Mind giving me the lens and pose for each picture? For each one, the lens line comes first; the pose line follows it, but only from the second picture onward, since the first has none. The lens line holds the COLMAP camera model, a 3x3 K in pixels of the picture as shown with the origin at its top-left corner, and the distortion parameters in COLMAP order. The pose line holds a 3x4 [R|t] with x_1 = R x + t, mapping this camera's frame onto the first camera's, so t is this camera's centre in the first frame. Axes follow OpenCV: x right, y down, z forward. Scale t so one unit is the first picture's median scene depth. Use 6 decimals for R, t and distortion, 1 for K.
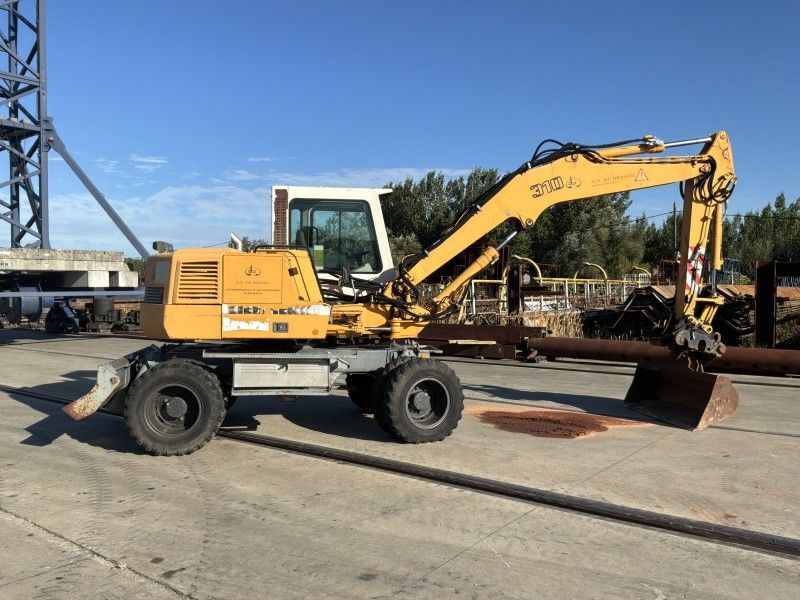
lens RADIAL K [[661.5, 0, 400.0], [0, 661.5, 300.0], [0, 0, 1]] dist [0.112647, -0.221530]
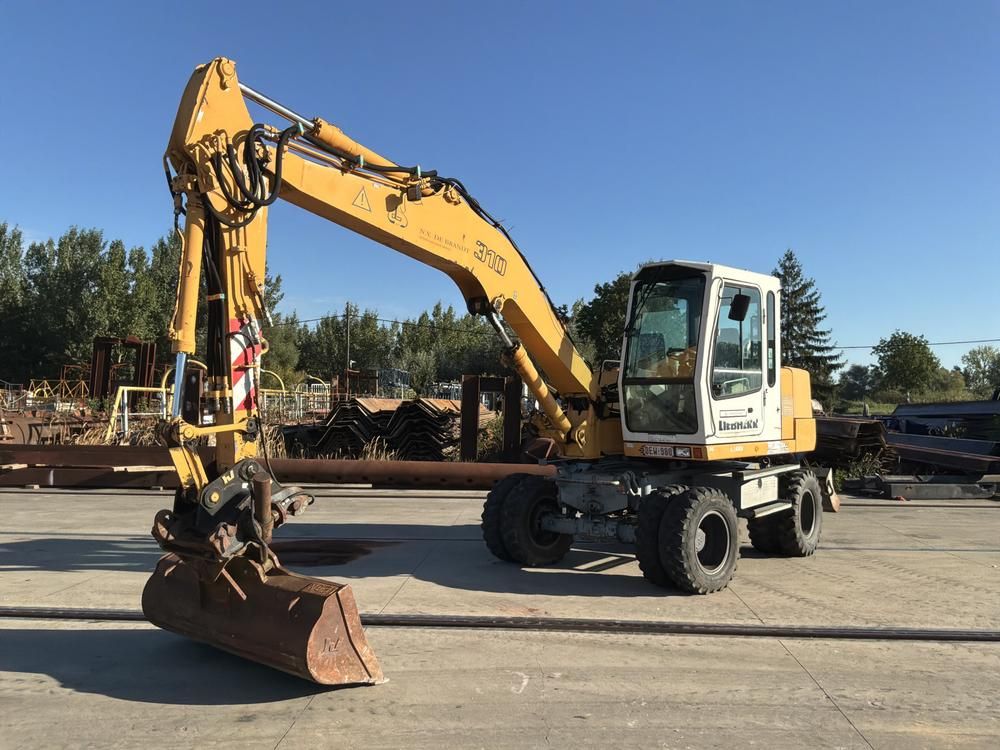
lens RADIAL K [[826.9, 0, 500.0], [0, 826.9, 375.0], [0, 0, 1]] dist [0.112647, -0.221530]
pose [[0.824021, 0.031050, 0.565707, -0.200456], [-0.004102, 0.998798, -0.048845, 0.002025], [-0.566544, 0.037928, 0.823158, -0.067331]]
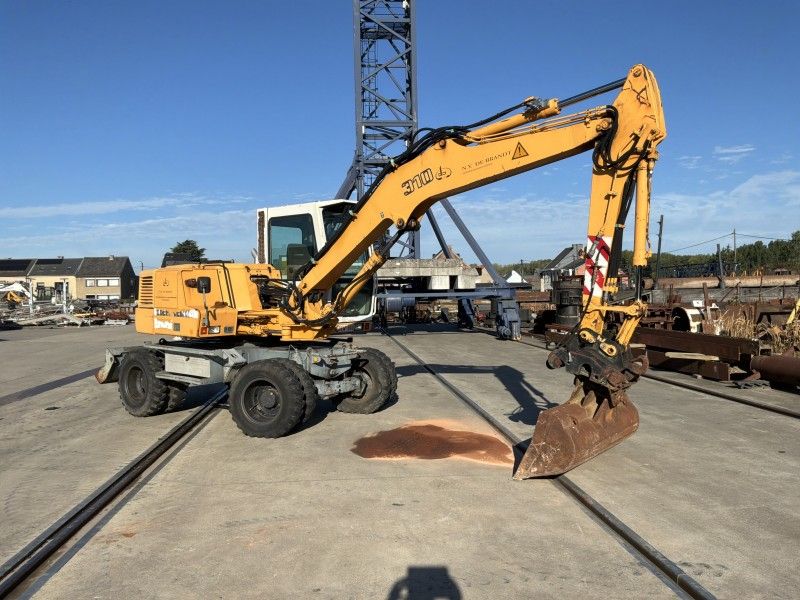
lens RADIAL K [[661.5, 0, 400.0], [0, 661.5, 300.0], [0, 0, 1]] dist [0.112647, -0.221530]
pose [[0.684494, 0.003257, -0.729012, 0.860153], [-0.000382, 0.999991, 0.004109, -0.012763], [0.729019, -0.002535, 0.684489, 0.364448]]
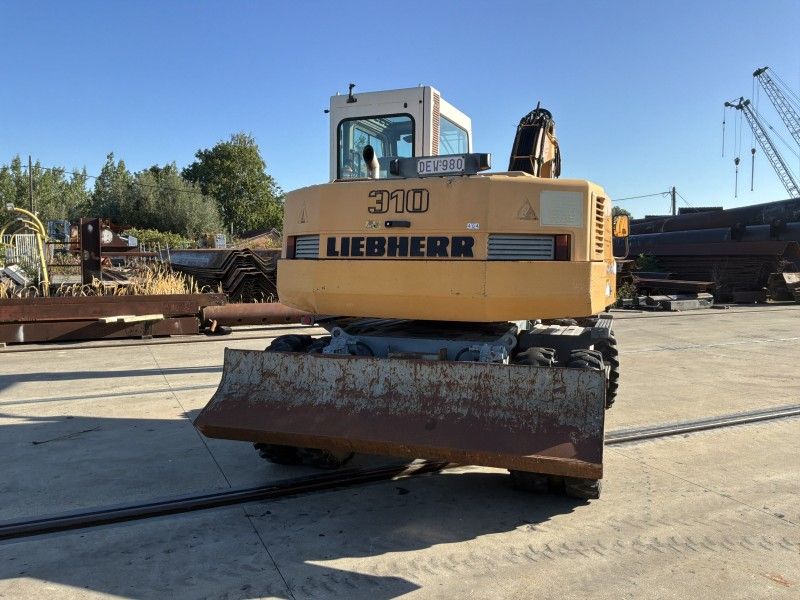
lens RADIAL K [[661.5, 0, 400.0], [0, 661.5, 300.0], [0, 0, 1]] dist [0.112647, -0.221530]
pose [[0.455744, -0.056629, 0.888308, -0.813097], [0.011202, 0.998260, 0.057891, 0.003633], [-0.890040, -0.016433, 0.455586, 0.716828]]
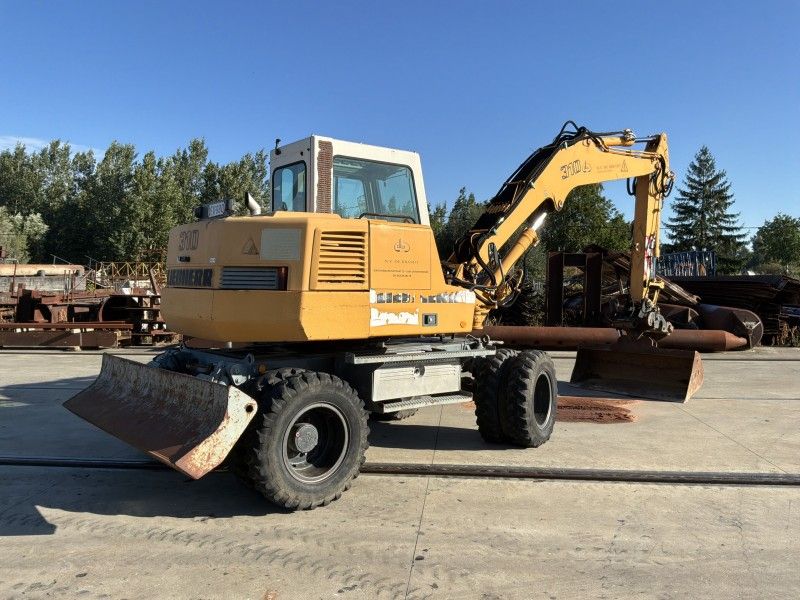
lens RADIAL K [[661.5, 0, 400.0], [0, 661.5, 300.0], [0, 0, 1]] dist [0.112647, -0.221530]
pose [[0.846344, -0.014588, 0.532437, -0.516561], [0.005837, 0.999819, 0.018115, 0.003254], [-0.532605, -0.012224, 0.846276, 0.299831]]
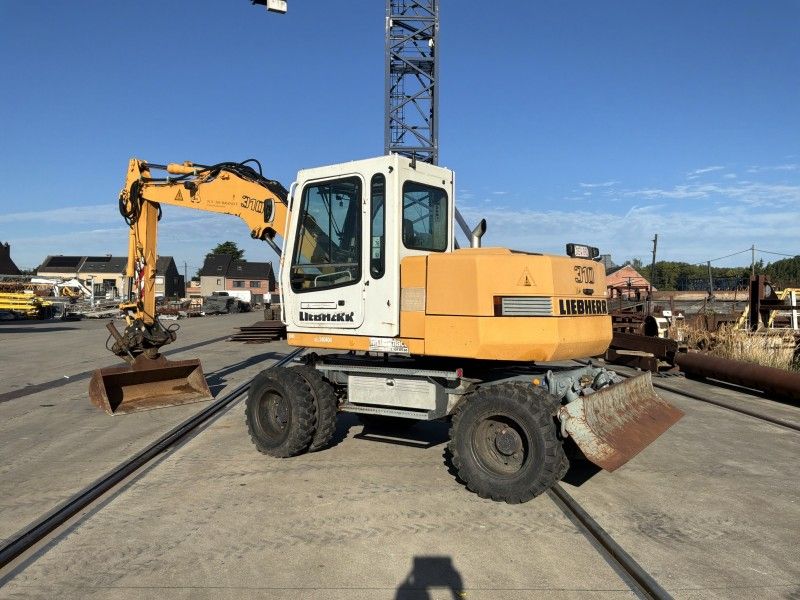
lens RADIAL K [[661.5, 0, 400.0], [0, 661.5, 300.0], [0, 0, 1]] dist [0.112647, -0.221530]
pose [[0.647674, 0.016346, -0.761743, 1.229329], [-0.027826, 0.999610, -0.002209, -0.009290], [0.761410, 0.022627, 0.647876, 0.123220]]
